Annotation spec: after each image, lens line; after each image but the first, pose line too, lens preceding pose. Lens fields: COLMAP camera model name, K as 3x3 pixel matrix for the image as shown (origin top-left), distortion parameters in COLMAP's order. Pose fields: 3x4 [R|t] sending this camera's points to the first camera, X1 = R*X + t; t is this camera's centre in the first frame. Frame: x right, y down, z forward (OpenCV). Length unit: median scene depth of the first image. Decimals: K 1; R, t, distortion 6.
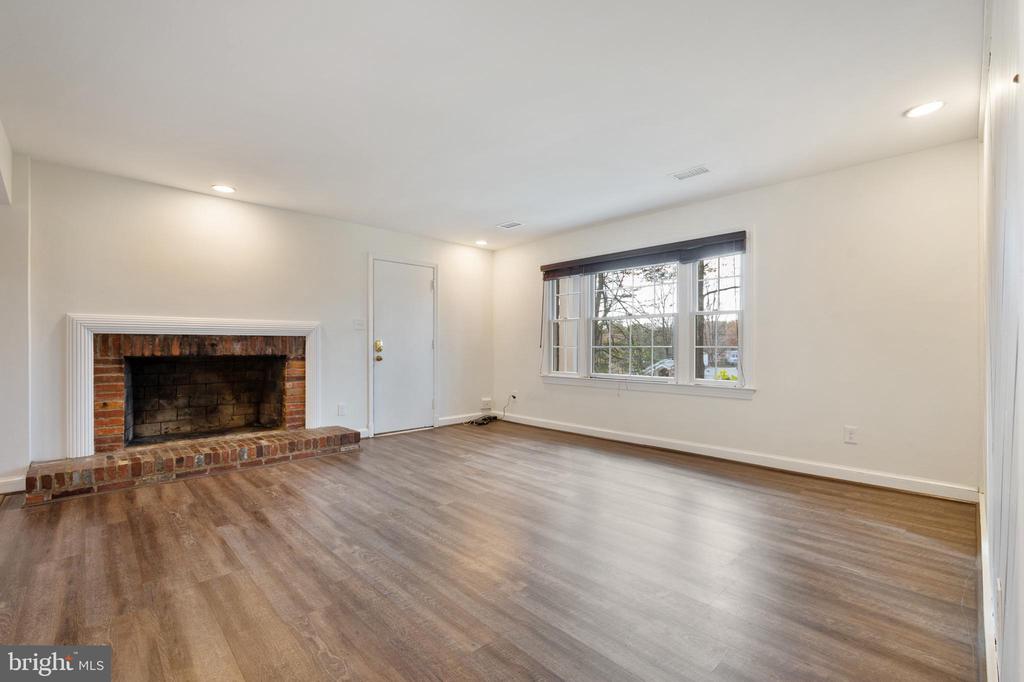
lens RADIAL K [[451.0, 0, 510.6], [0, 451.0, 346.9], [0, 0, 1]] dist [-0.000139, -0.000115]
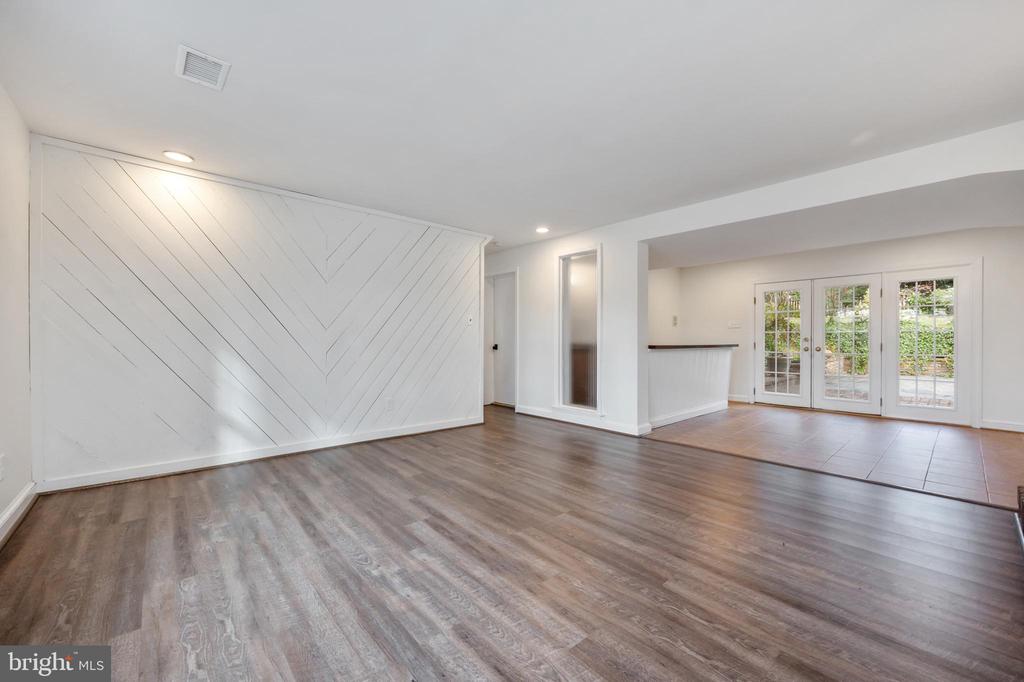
lens RADIAL K [[402.1, 0, 510.5], [0, 402.1, 337.3], [0, 0, 1]] dist [-0.001457, -0.000217]
pose [[-0.998927, -0.002416, 0.046246, -0.053385], [-0.002662, 0.999983, -0.005257, -0.004580], [-0.046232, -0.005375, -0.998916, 1.342754]]
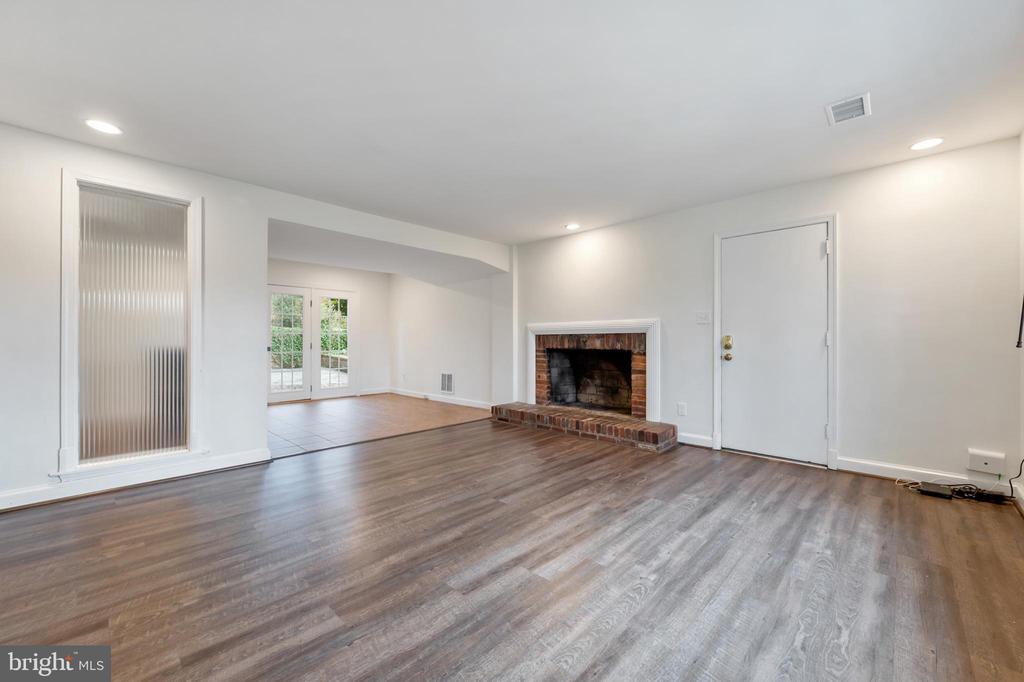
lens RADIAL K [[408.8, 0, 506.8], [0, 408.8, 342.4], [0, 0, 1]] dist [-0.003574, -0.000206]
pose [[0.031628, 0.003651, -0.999493, 0.560415], [-0.001665, 0.999992, 0.003600, -0.004650], [0.999498, 0.001550, 0.031634, 0.726142]]
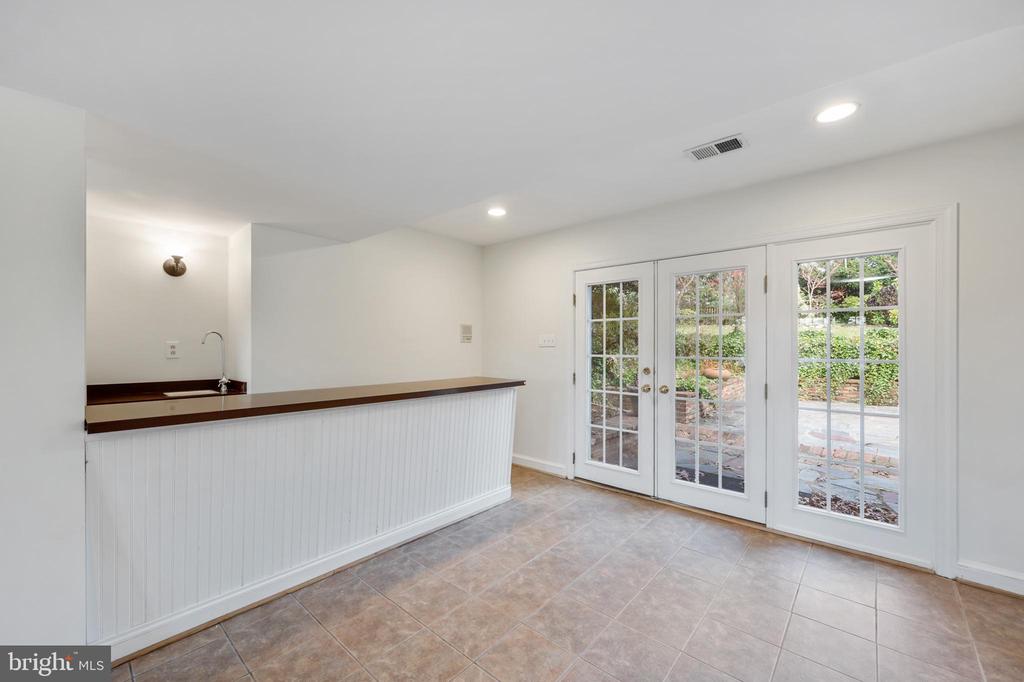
lens RADIAL K [[408.8, 0, 506.8], [0, 408.8, 342.4], [0, 0, 1]] dist [-0.003574, -0.000206]
pose [[-0.997181, -0.002325, -0.074997, -0.747200], [-0.001739, 0.999967, -0.007874, -0.058462], [0.075013, -0.007722, -0.997153, 0.593587]]
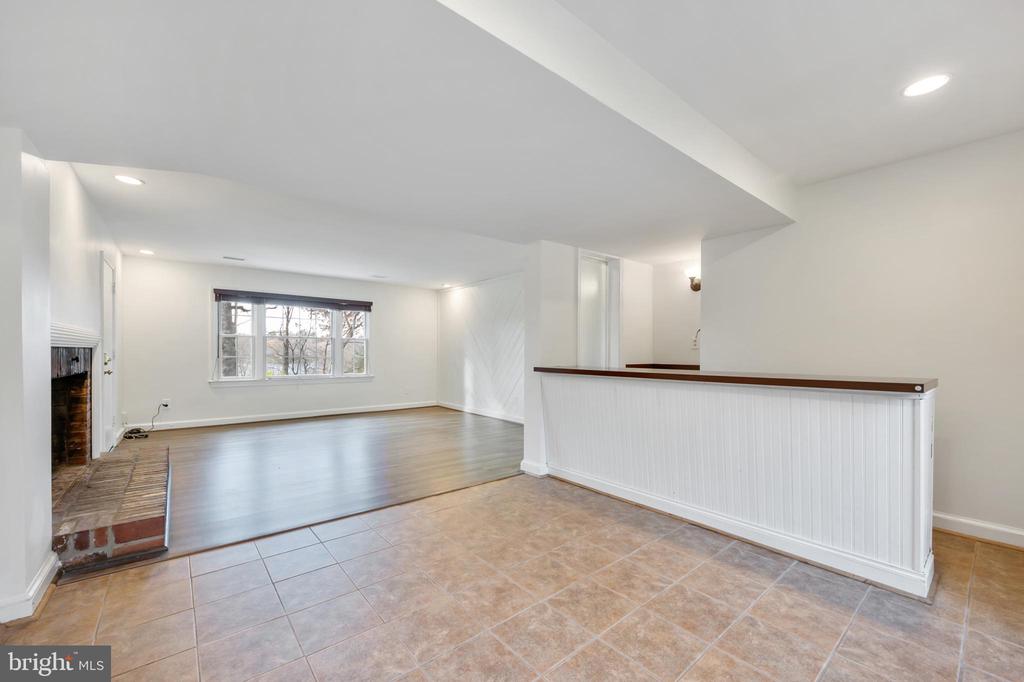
lens RADIAL K [[408.8, 0, 506.8], [0, 408.8, 342.4], [0, 0, 1]] dist [-0.003574, -0.000206]
pose [[0.087237, 0.026769, 0.995828, -1.308268], [-0.004631, 0.999639, -0.026465, -0.019678], [-0.996177, -0.002303, 0.087329, 0.192209]]
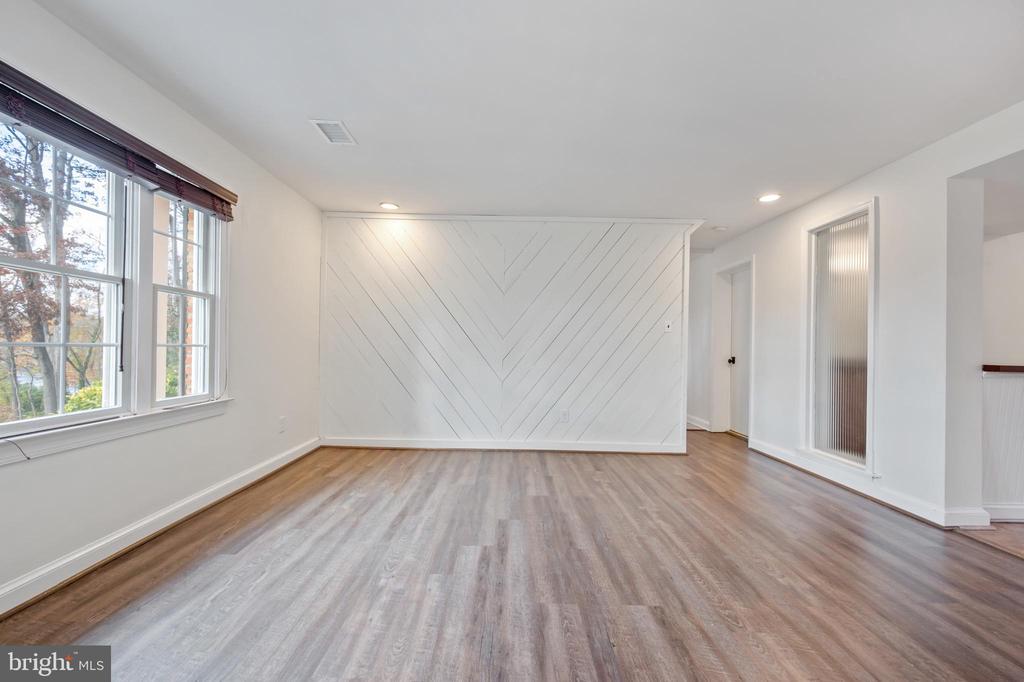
lens RADIAL K [[402.2, 0, 512.0], [0, 402.2, 341.0], [0, 0, 1]] dist [-0.002648, -0.000334]
pose [[-0.727631, -0.001895, 0.685966, -0.287973], [-0.016215, 0.999764, -0.014439, -0.004938], [-0.685777, -0.021629, -0.727491, 1.130101]]
